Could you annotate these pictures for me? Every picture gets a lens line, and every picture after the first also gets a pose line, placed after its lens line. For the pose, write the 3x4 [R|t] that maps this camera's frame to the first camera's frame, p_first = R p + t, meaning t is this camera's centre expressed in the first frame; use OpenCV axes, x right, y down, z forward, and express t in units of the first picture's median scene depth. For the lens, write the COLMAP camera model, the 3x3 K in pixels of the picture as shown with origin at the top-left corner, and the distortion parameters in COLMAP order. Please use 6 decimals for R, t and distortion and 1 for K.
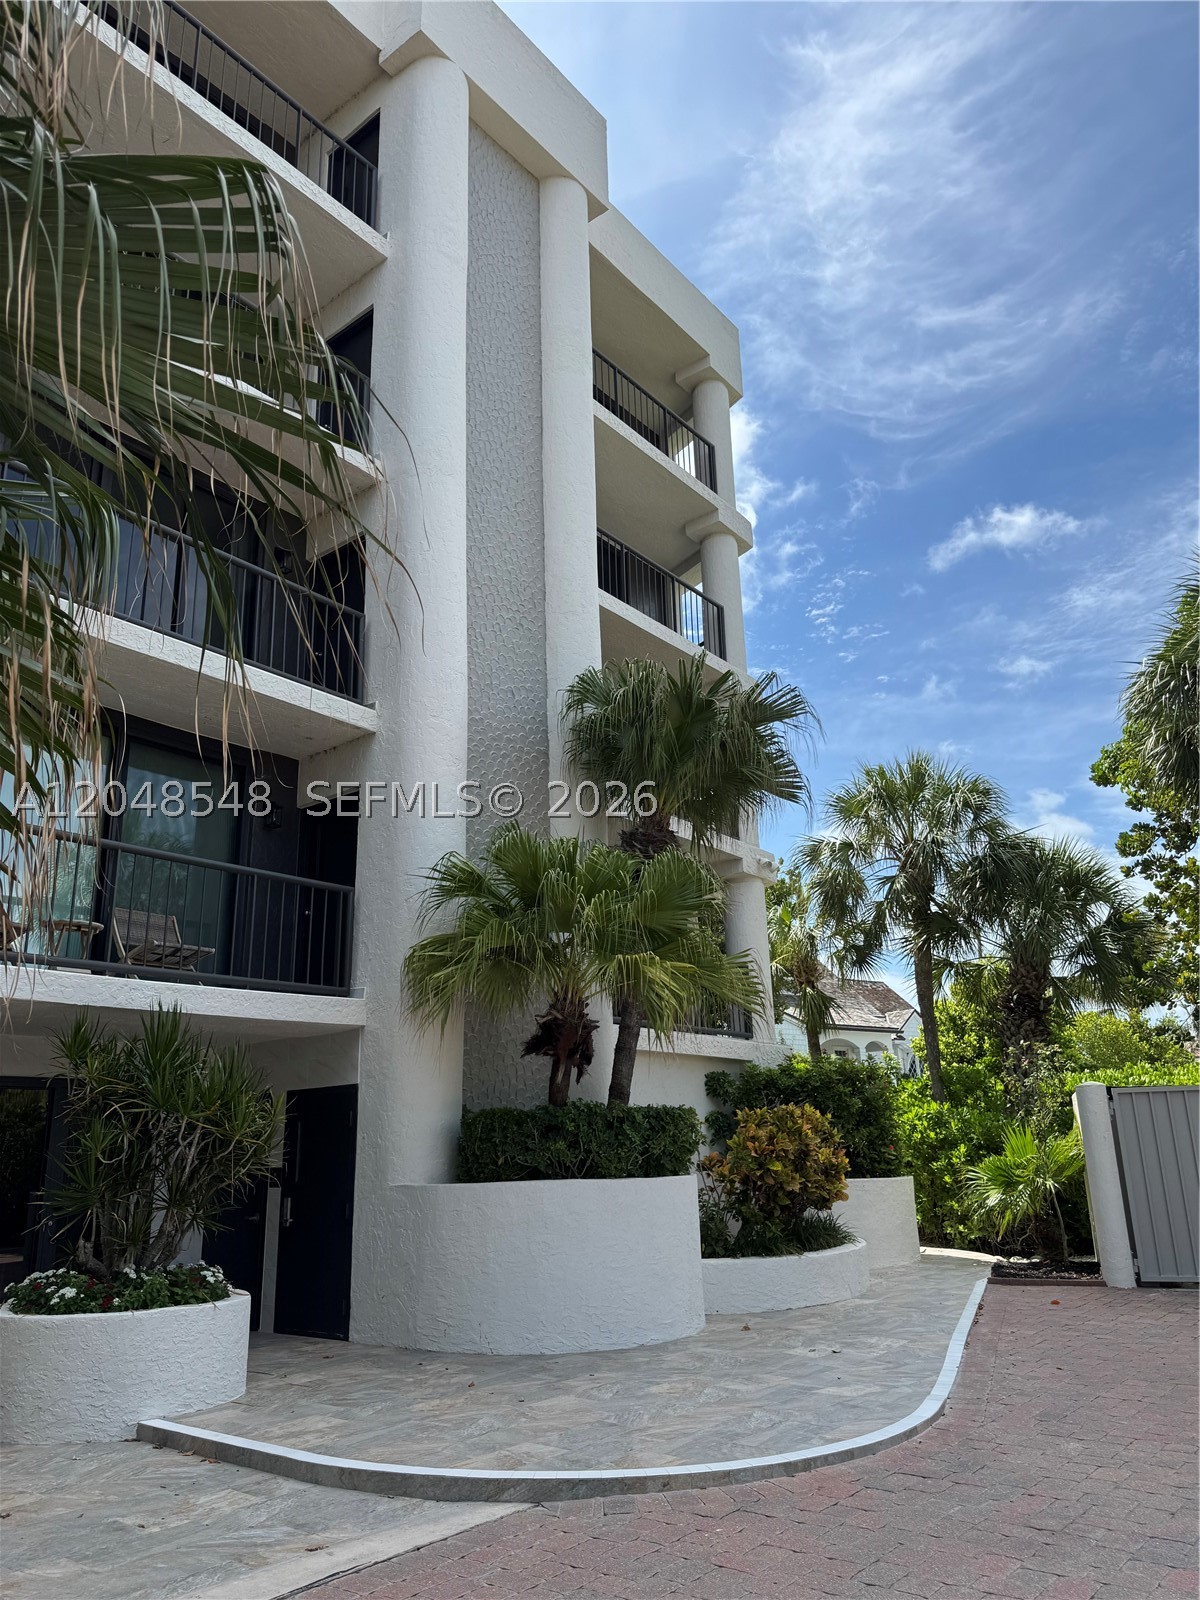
lens RADIAL K [[1115.1, 0, 595.1], [0, 1115.1, 805.9], [0, 0, 1]] dist [0.157252, -0.319519]
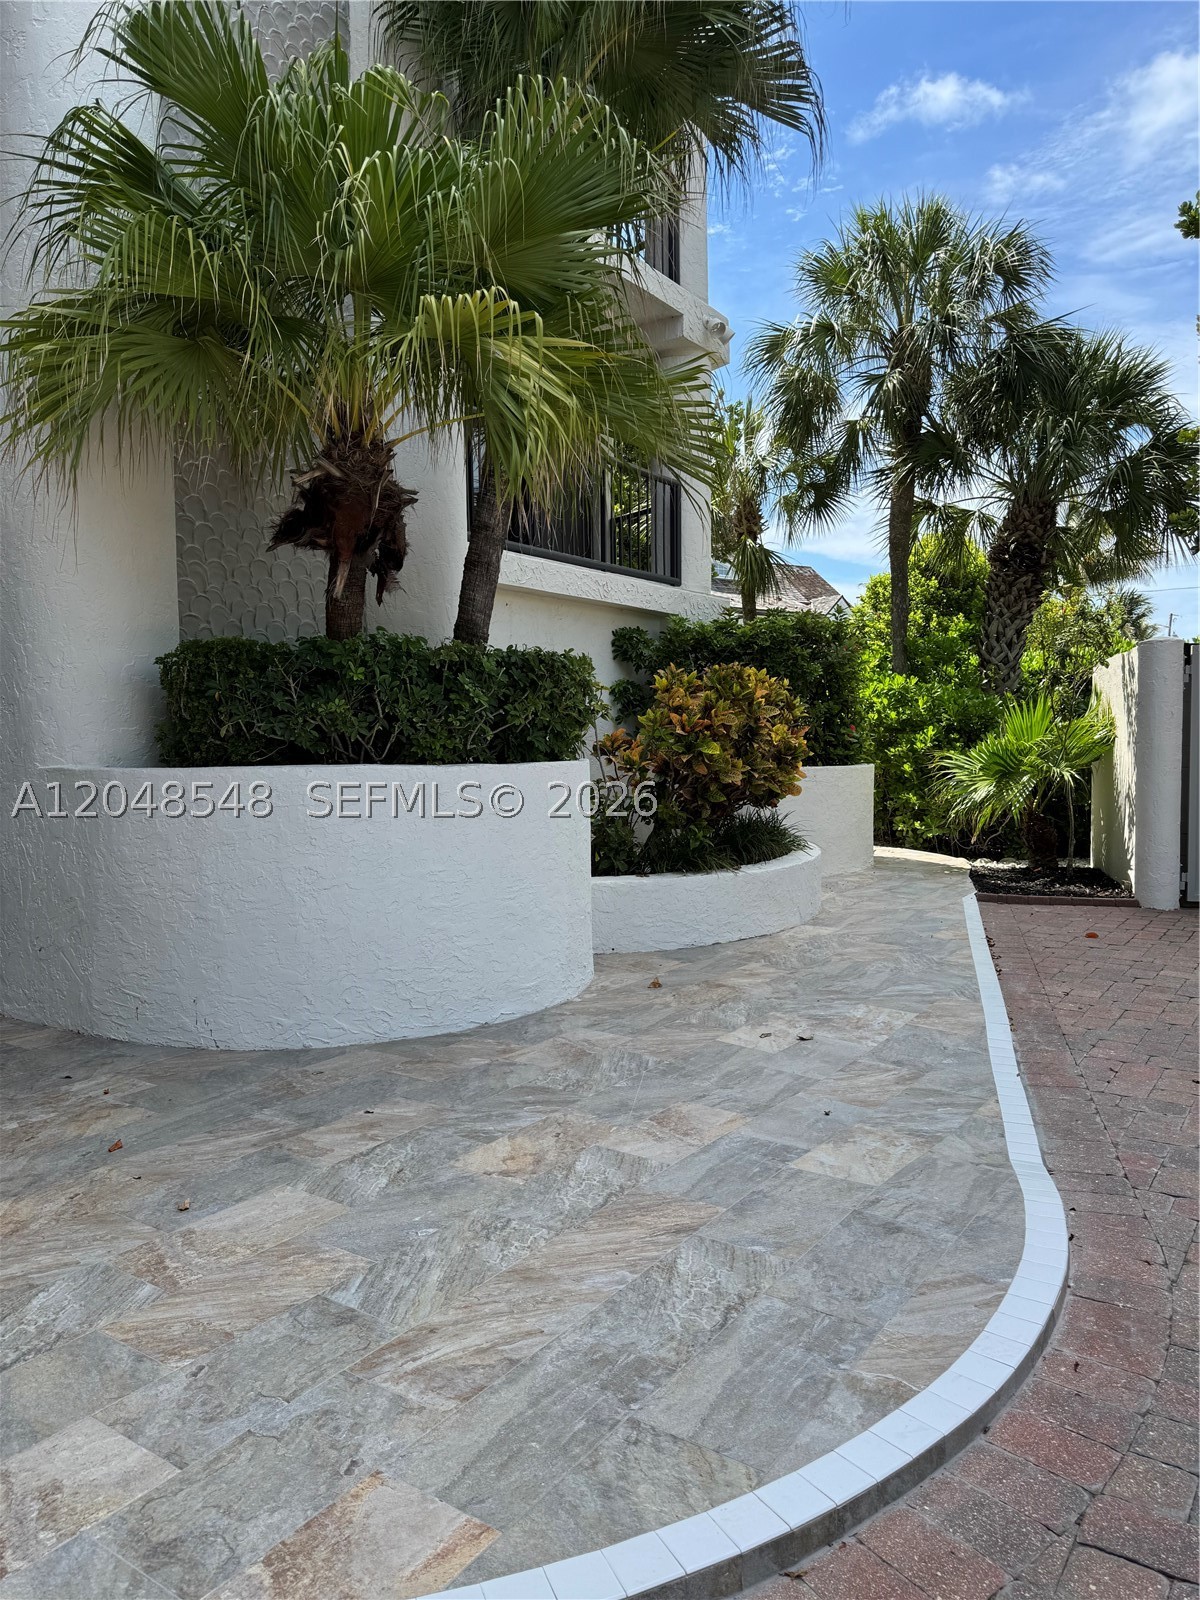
lens RADIAL K [[1115.1, 0, 595.1], [0, 1115.1, 805.9], [0, 0, 1]] dist [0.157252, -0.319519]
pose [[0.996941, 0.008399, 0.077701, 0.049058], [-0.034871, 0.937561, 0.346069, 0.147791], [-0.069943, -0.347720, 0.934986, 0.448746]]
